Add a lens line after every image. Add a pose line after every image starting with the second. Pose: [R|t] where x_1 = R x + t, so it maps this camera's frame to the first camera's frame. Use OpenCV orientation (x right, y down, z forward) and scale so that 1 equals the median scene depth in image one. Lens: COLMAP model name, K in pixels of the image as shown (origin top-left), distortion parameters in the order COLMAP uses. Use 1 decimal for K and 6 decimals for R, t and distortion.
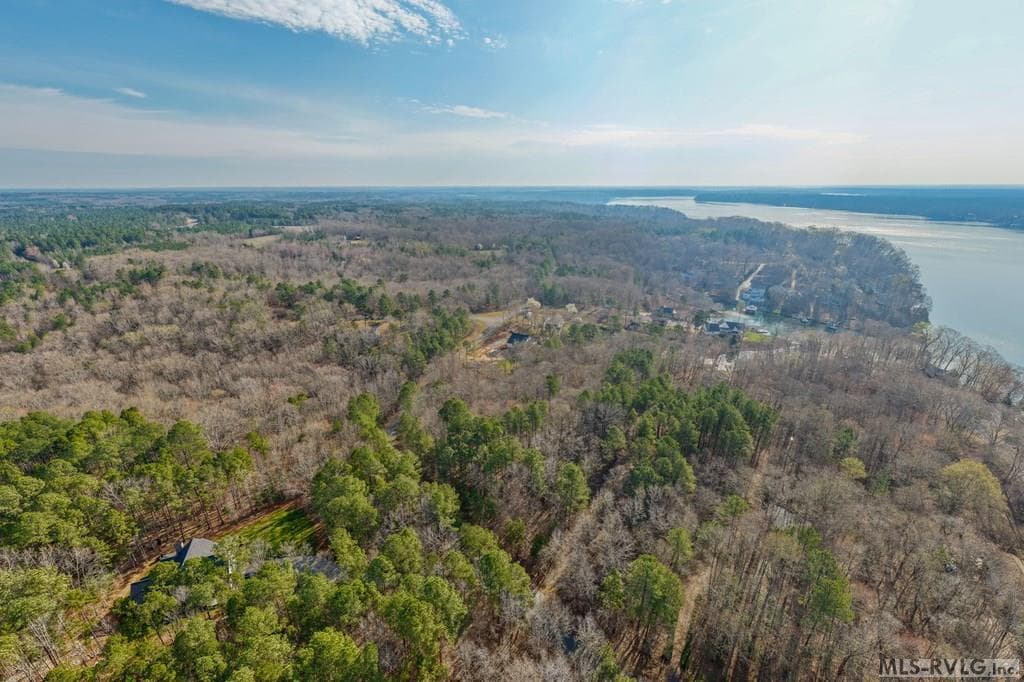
lens RADIAL K [[402.3, 0, 512.0], [0, 402.3, 341.0], [0, 0, 1]] dist [0.000908, -0.000212]
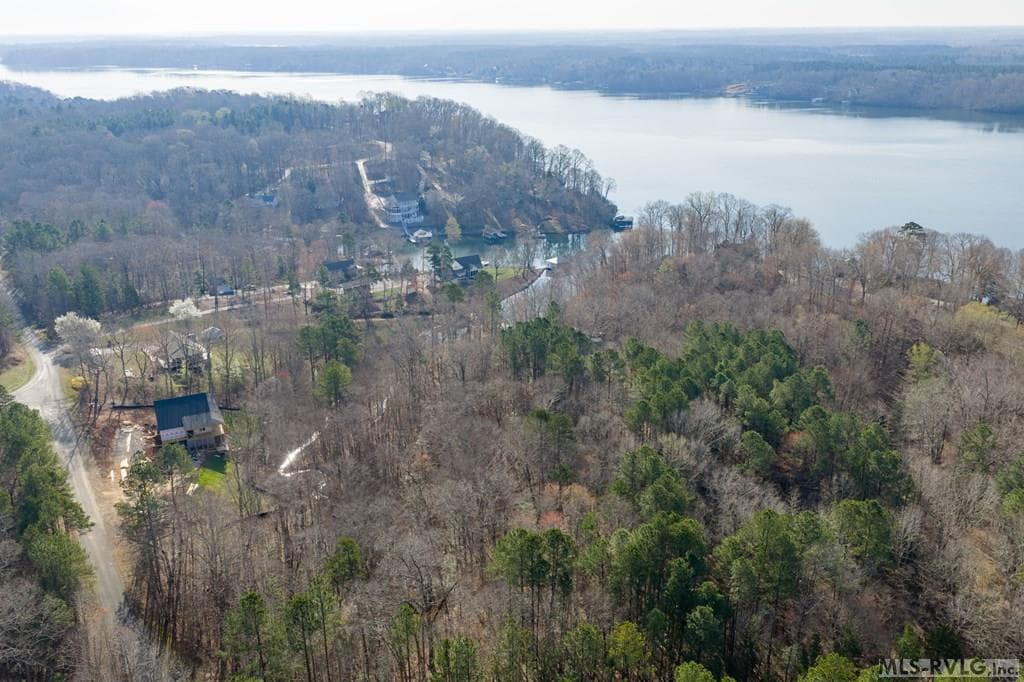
lens RADIAL K [[844.6, 0, 512.0], [0, 844.6, 341.0], [0, 0, 1]] dist [0.013528, -0.019552]
pose [[0.572695, -0.285172, 0.768568, -0.351018], [0.301047, 0.945197, 0.126386, -0.065101], [-0.762490, 0.158995, 0.627160, 0.234916]]
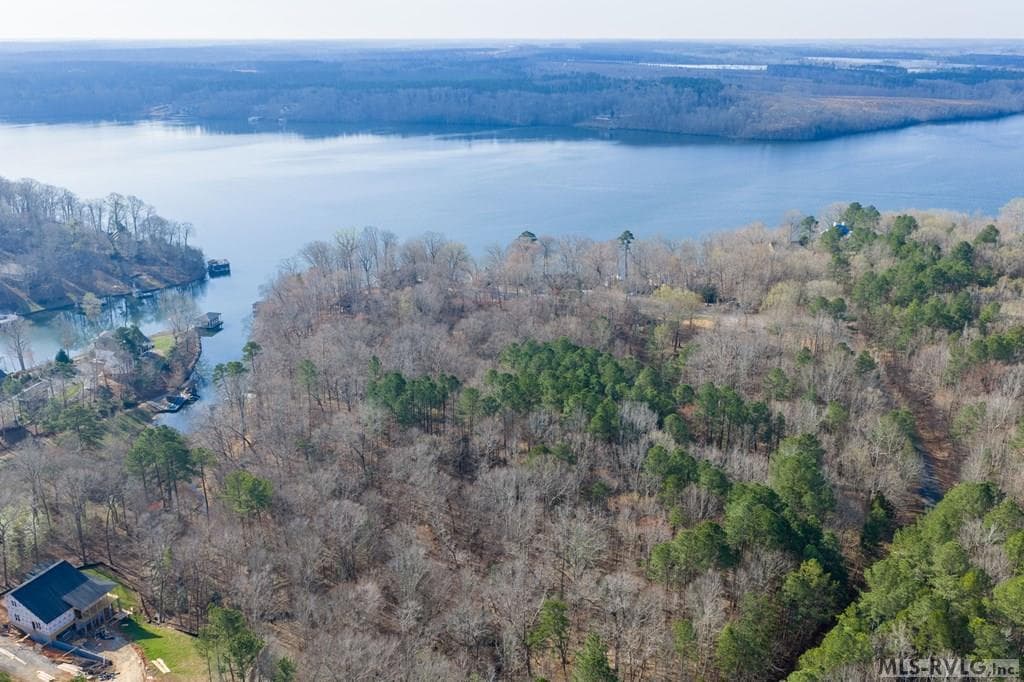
lens RADIAL K [[844.6, 0, 512.0], [0, 844.6, 341.0], [0, 0, 1]] dist [0.013528, -0.019552]
pose [[-0.093314, -0.333750, 0.938032, -0.481948], [0.359044, 0.867469, 0.344361, -0.230997], [-0.928644, 0.368929, 0.038885, 0.528389]]
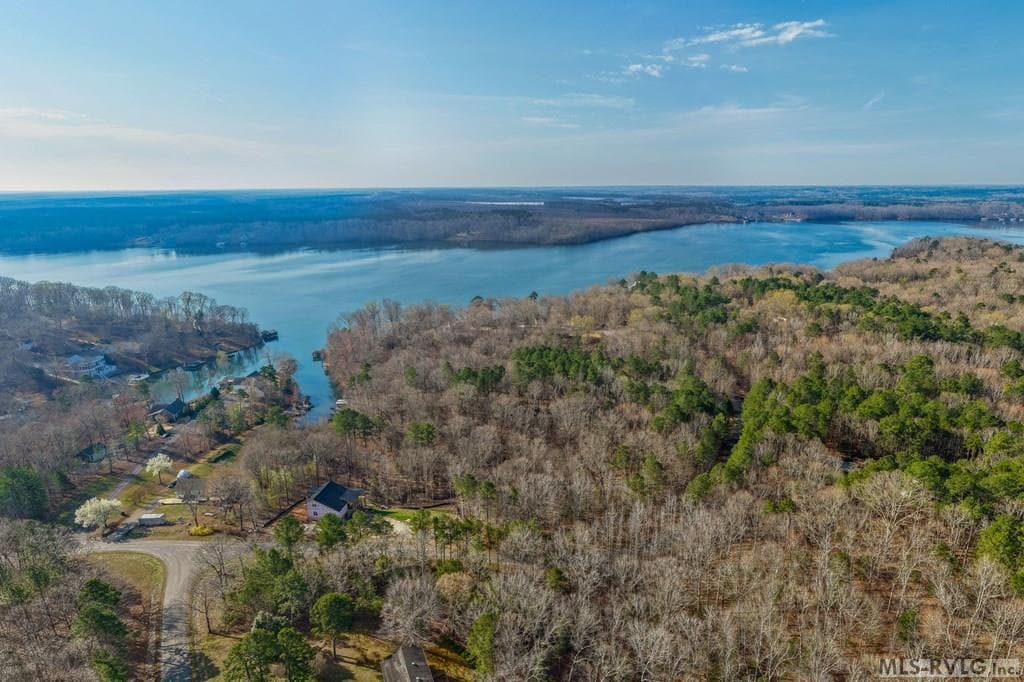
lens RADIAL K [[540.7, 0, 544.7], [0, 540.7, 355.1], [0, 0, 1]] dist [-0.004029, 0.000679]
pose [[-0.385452, -0.270329, 0.882241, -0.588869], [0.340660, 0.846887, 0.408330, -0.315751], [-0.857541, 0.457936, -0.234344, 0.752780]]
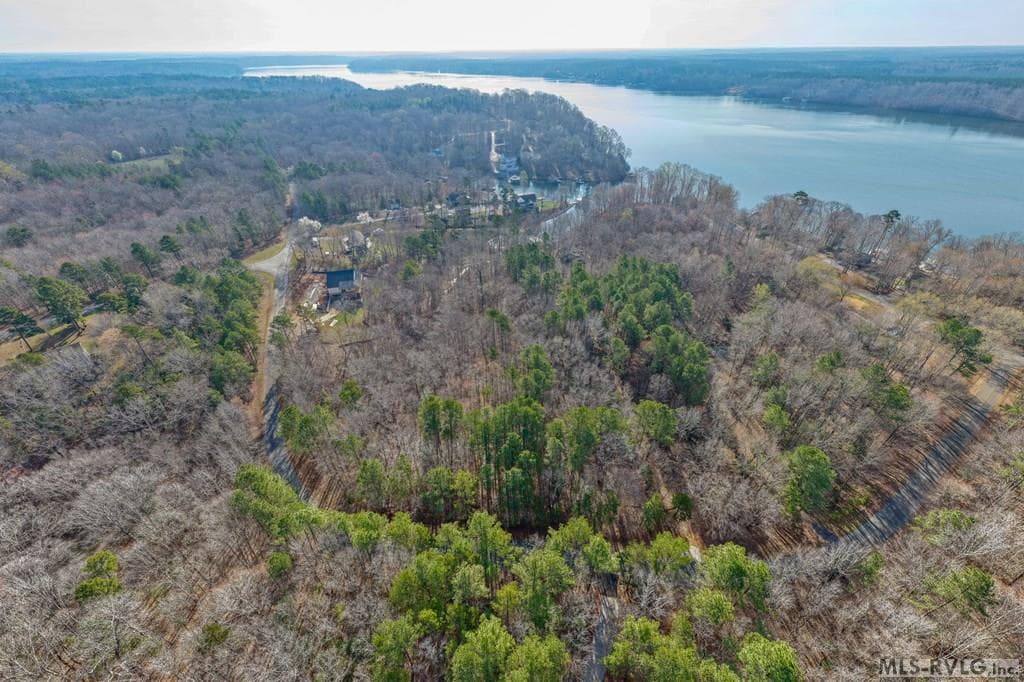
lens RADIAL K [[402.3, 0, 512.0], [0, 402.3, 341.0], [0, 0, 1]] dist [0.000908, -0.000212]
pose [[0.730702, -0.401841, 0.551904, -0.179059], [0.249443, 0.909672, 0.332078, -0.057852], [-0.635494, -0.104982, 0.764936, 0.219343]]
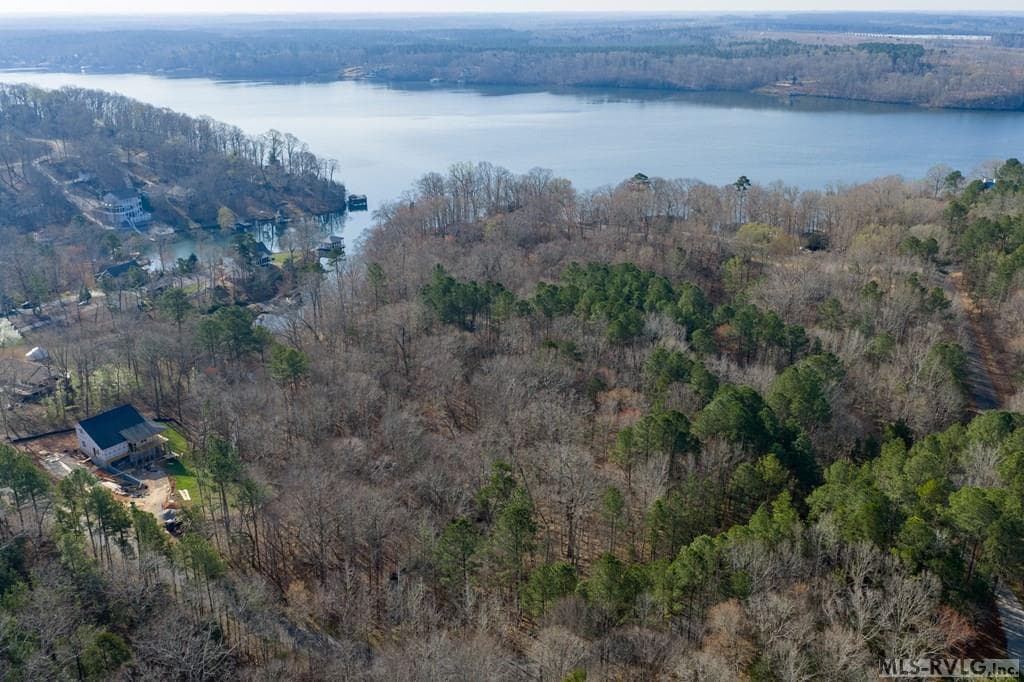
lens RADIAL K [[844.6, 0, 512.0], [0, 844.6, 341.0], [0, 0, 1]] dist [0.013528, -0.019552]
pose [[0.131831, -0.357723, 0.924476, -0.519117], [0.358859, 0.886580, 0.291886, -0.141175], [-0.924035, 0.293277, 0.245250, 0.433710]]
